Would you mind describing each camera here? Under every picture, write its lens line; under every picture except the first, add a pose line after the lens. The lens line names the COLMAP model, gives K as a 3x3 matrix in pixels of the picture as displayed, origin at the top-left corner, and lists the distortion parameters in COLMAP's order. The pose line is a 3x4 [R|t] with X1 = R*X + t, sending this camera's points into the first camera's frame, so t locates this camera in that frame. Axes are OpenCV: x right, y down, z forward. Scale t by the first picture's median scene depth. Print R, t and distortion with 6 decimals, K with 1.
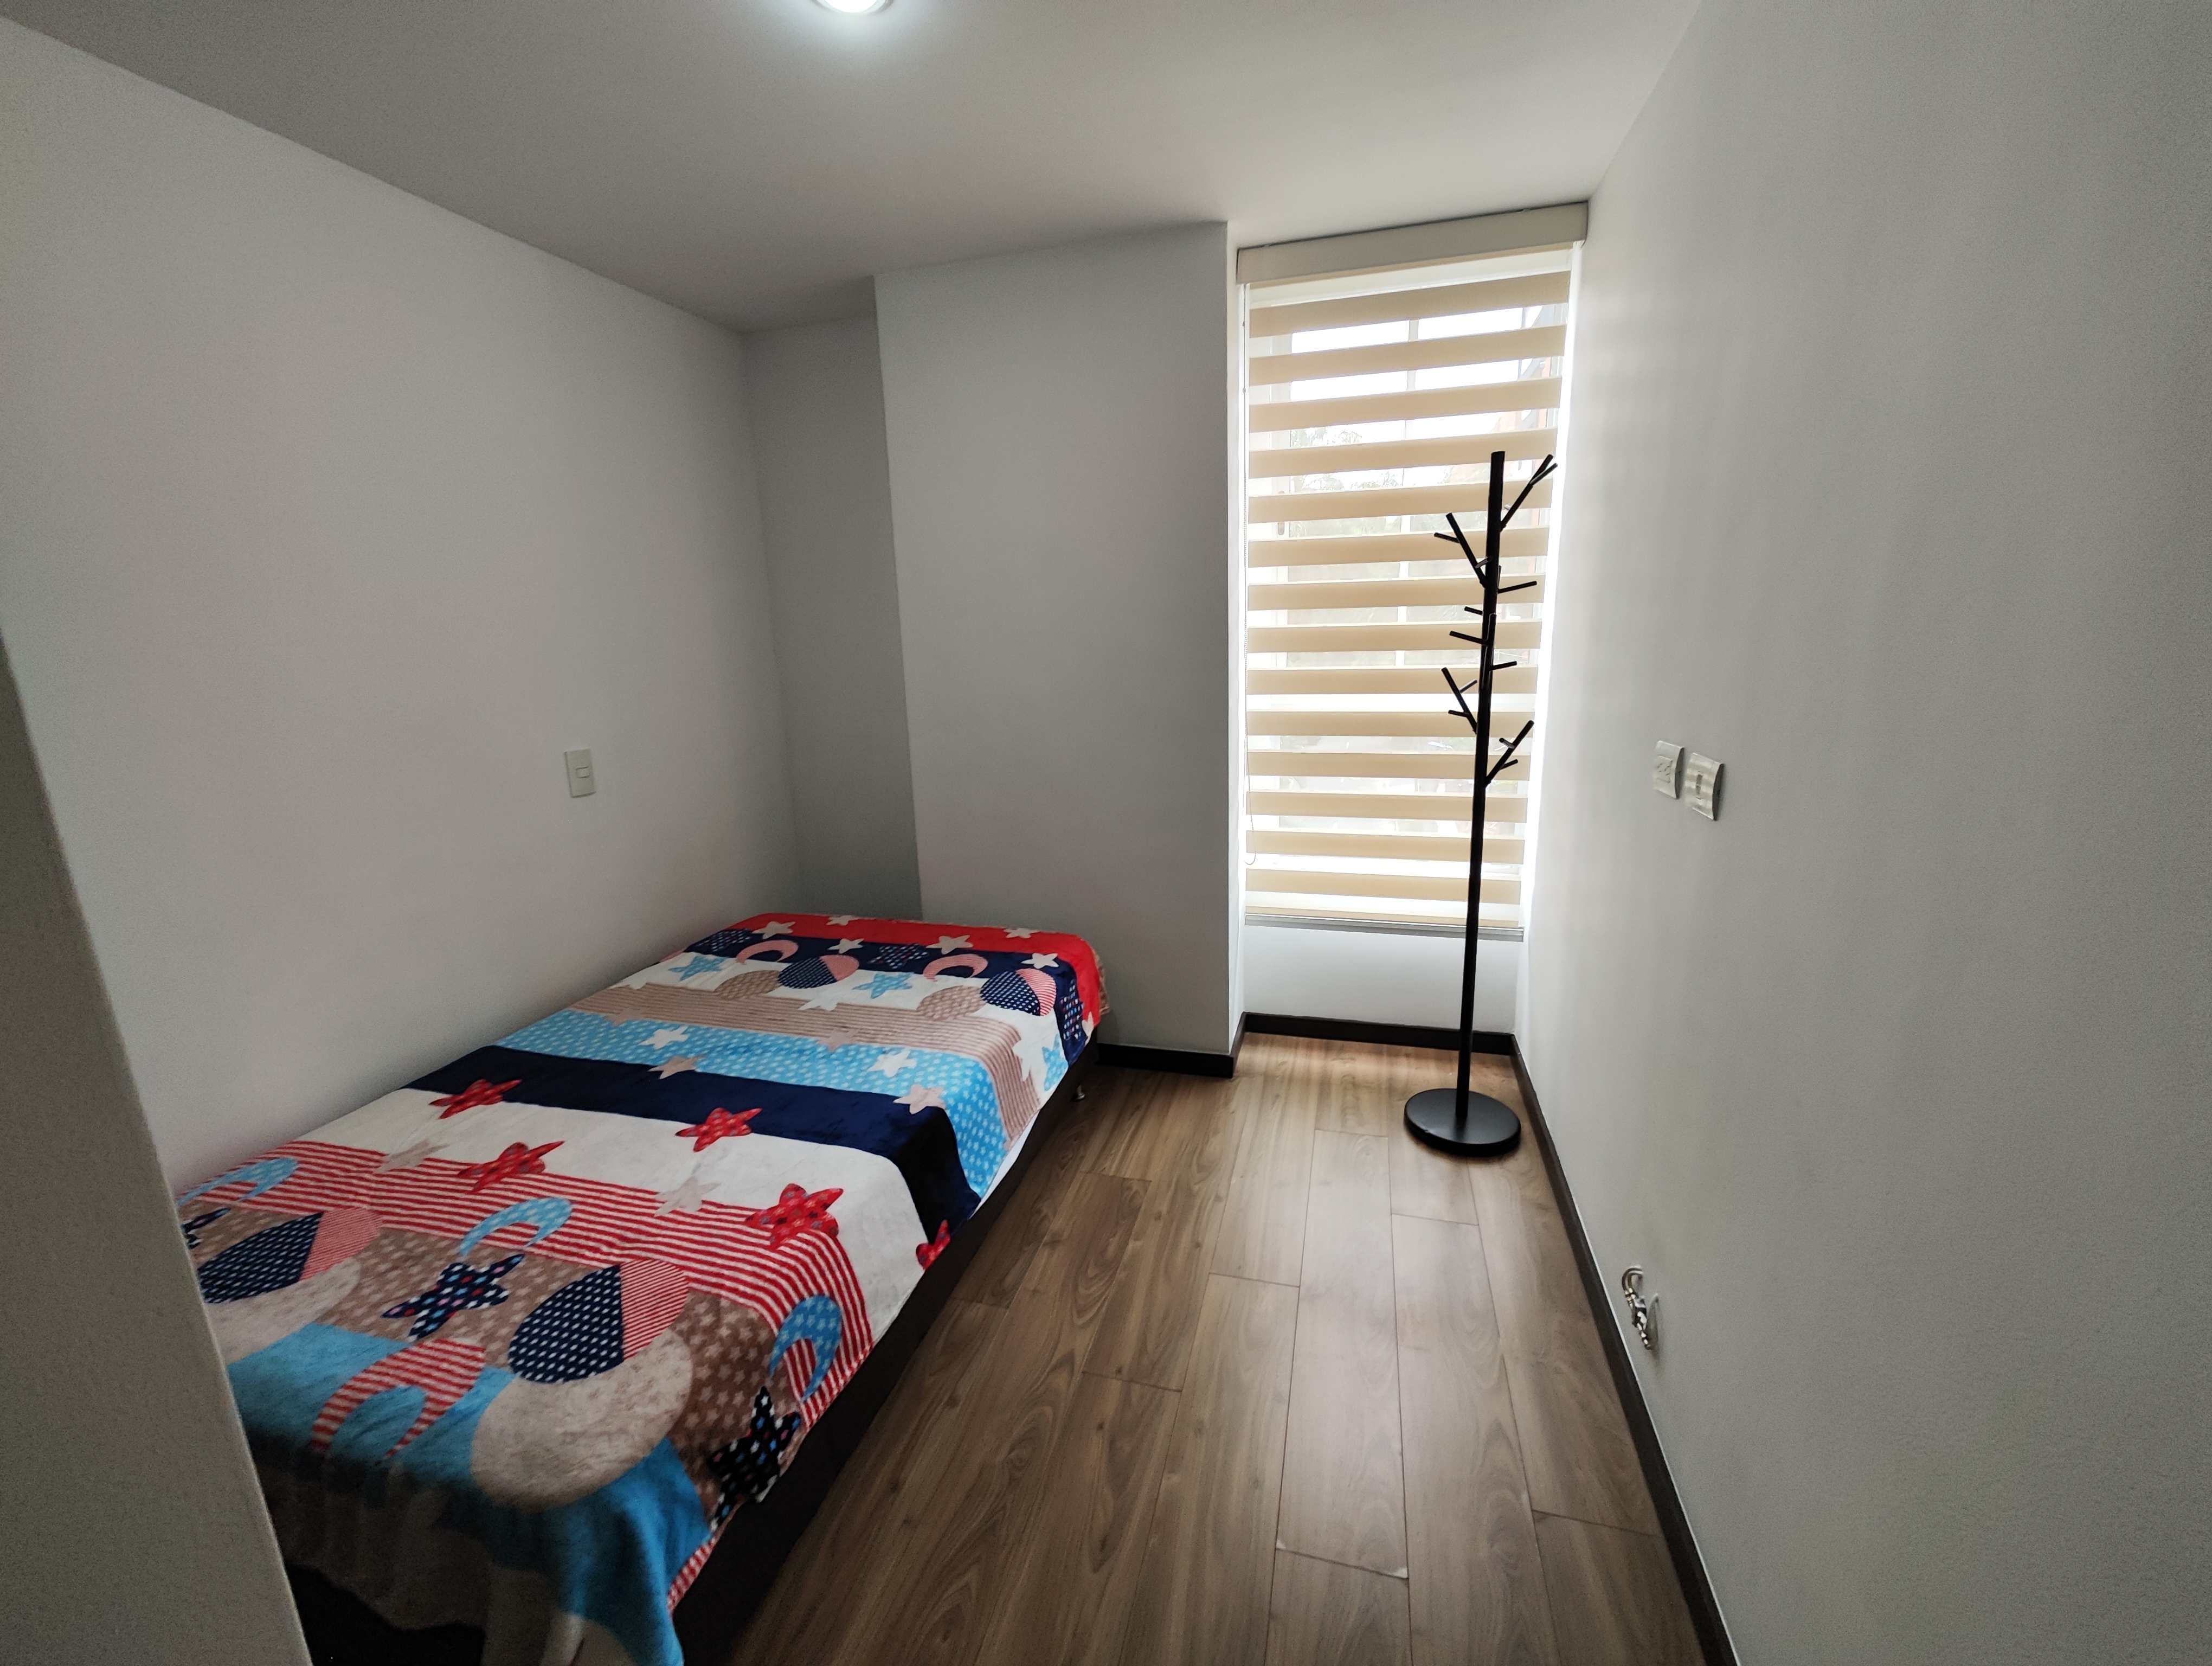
lens RADIAL K [[917.5, 0, 1107.3], [0, 917.5, 837.7], [0, 0, 1]] dist [-0.002095, 0.001986]
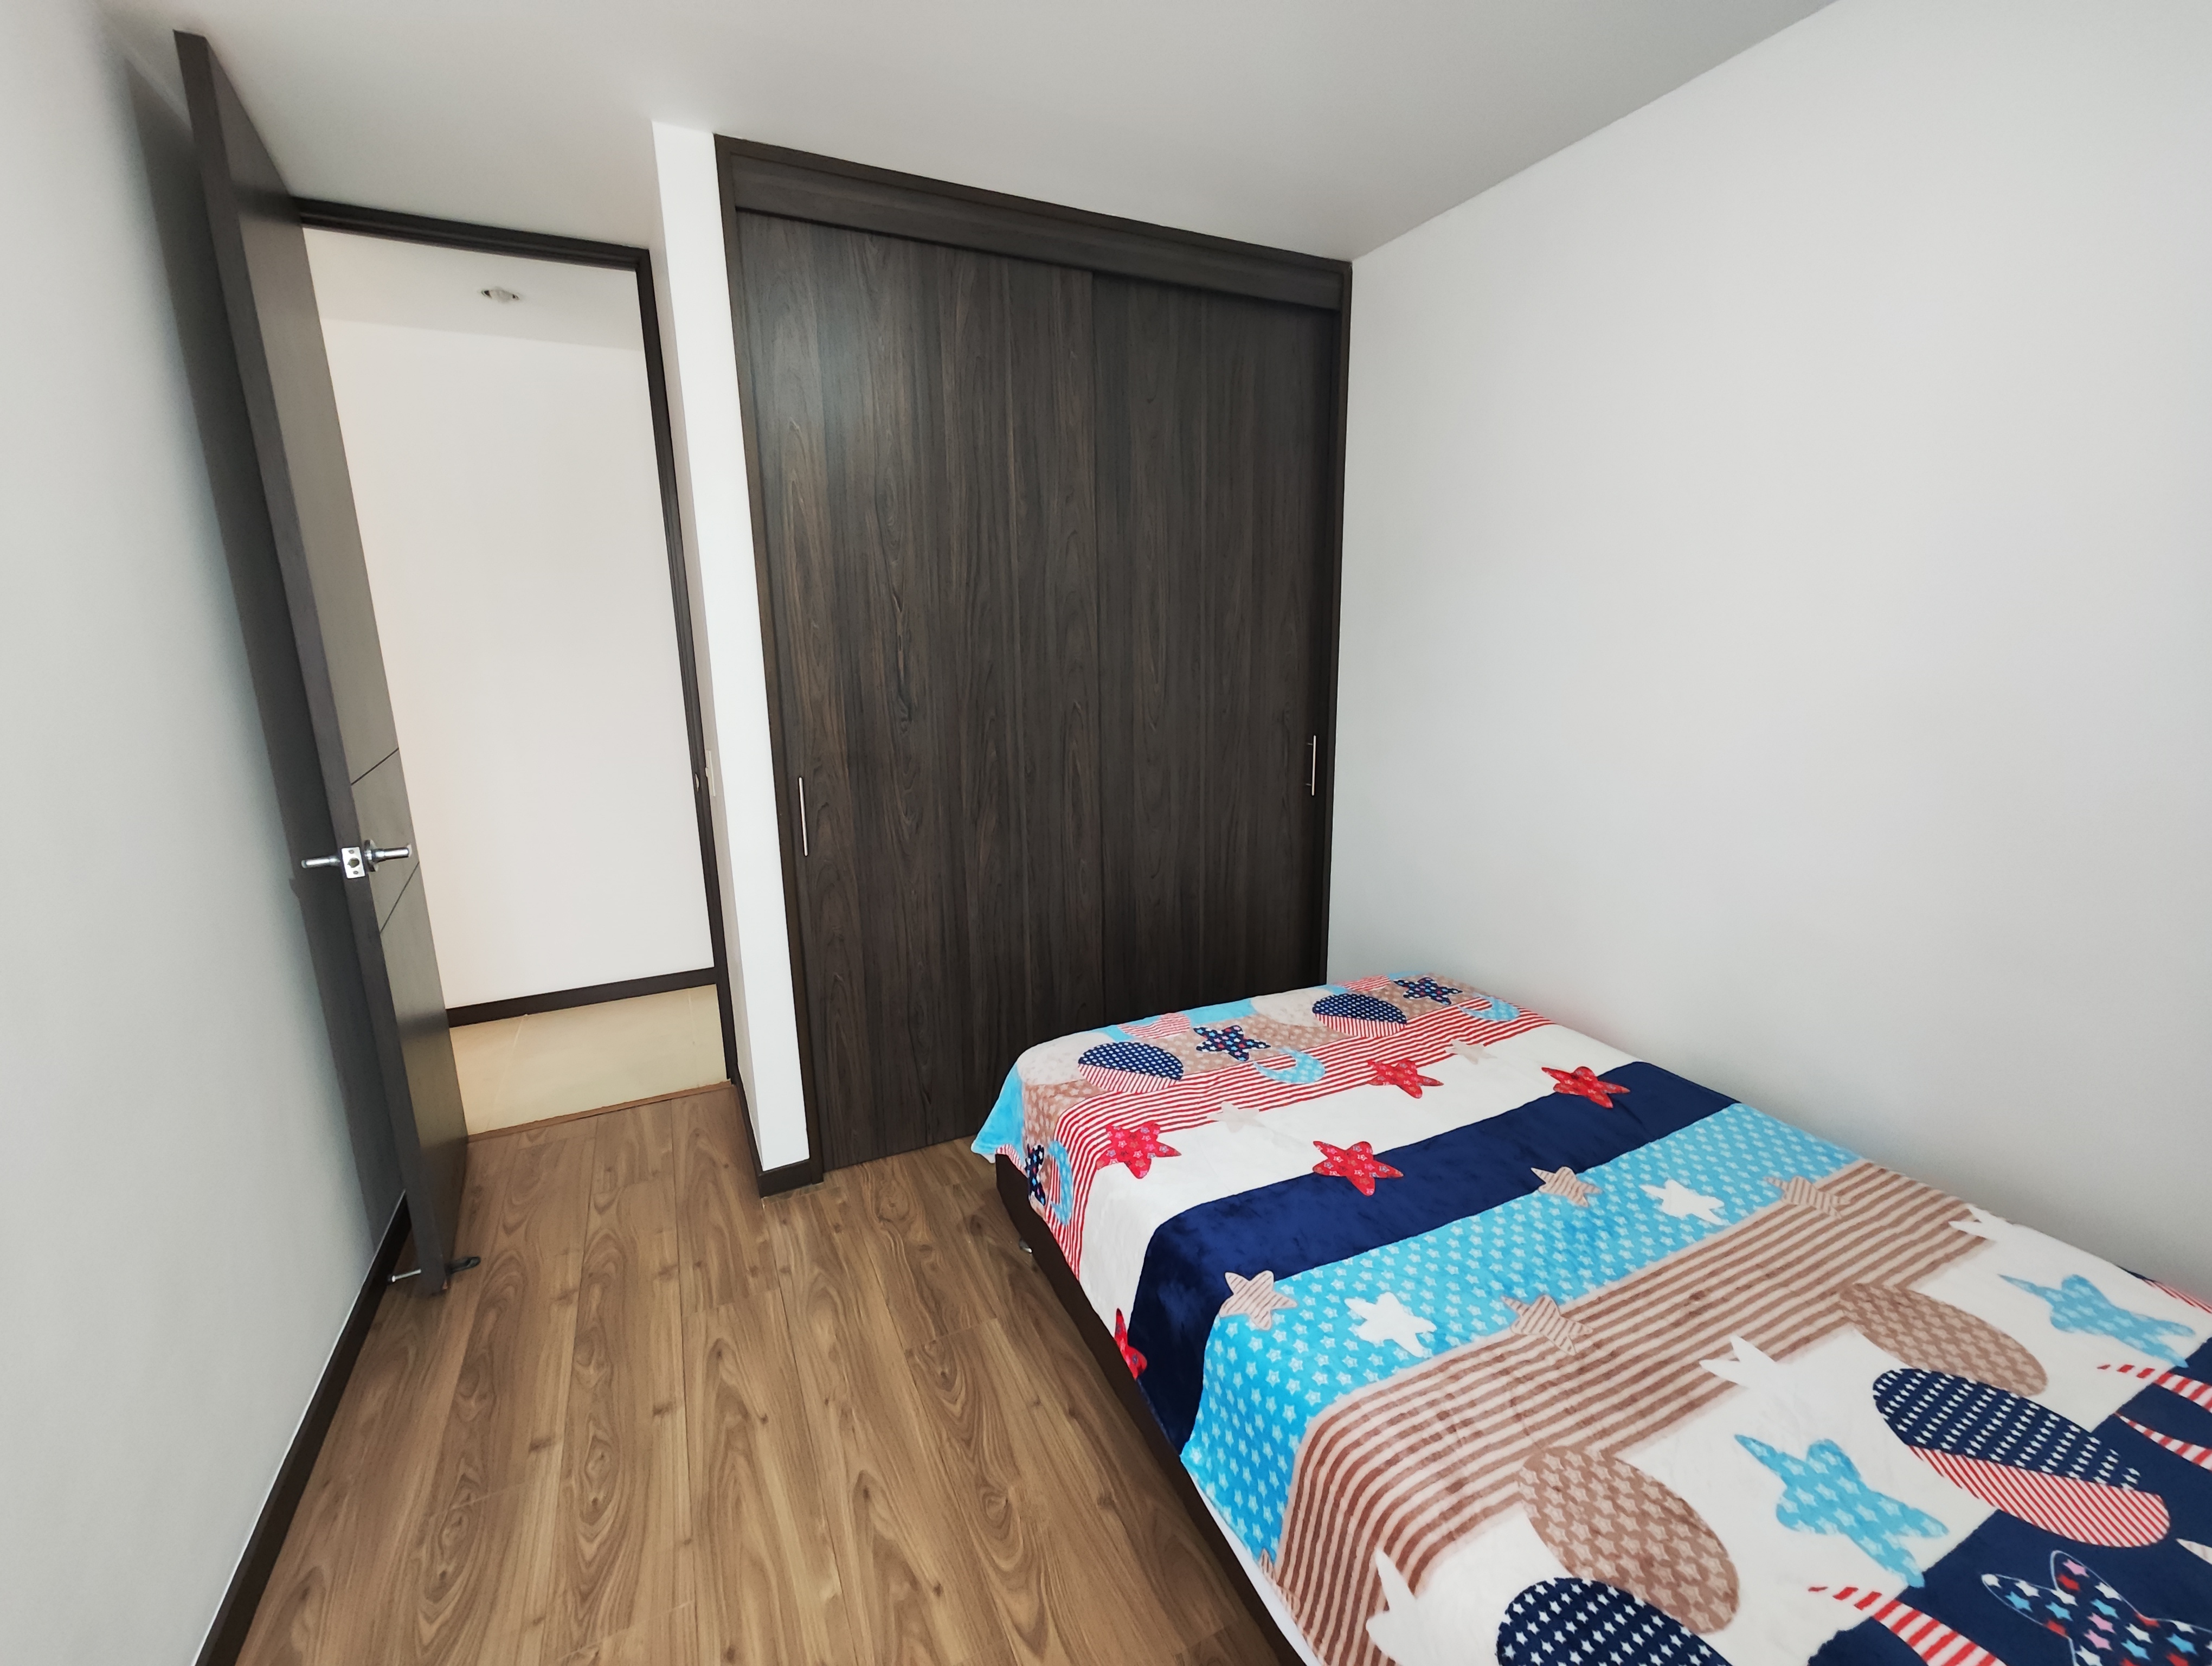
lens RADIAL K [[917.5, 0, 1107.1], [0, 917.5, 828.8], [0, 0, 1]] dist [-0.002095, 0.001986]
pose [[-0.748711, 0.182176, -0.637372, 0.268545], [-0.114519, 0.911494, 0.395050, -0.310685], [0.652930, 0.368769, -0.661583, 1.337885]]
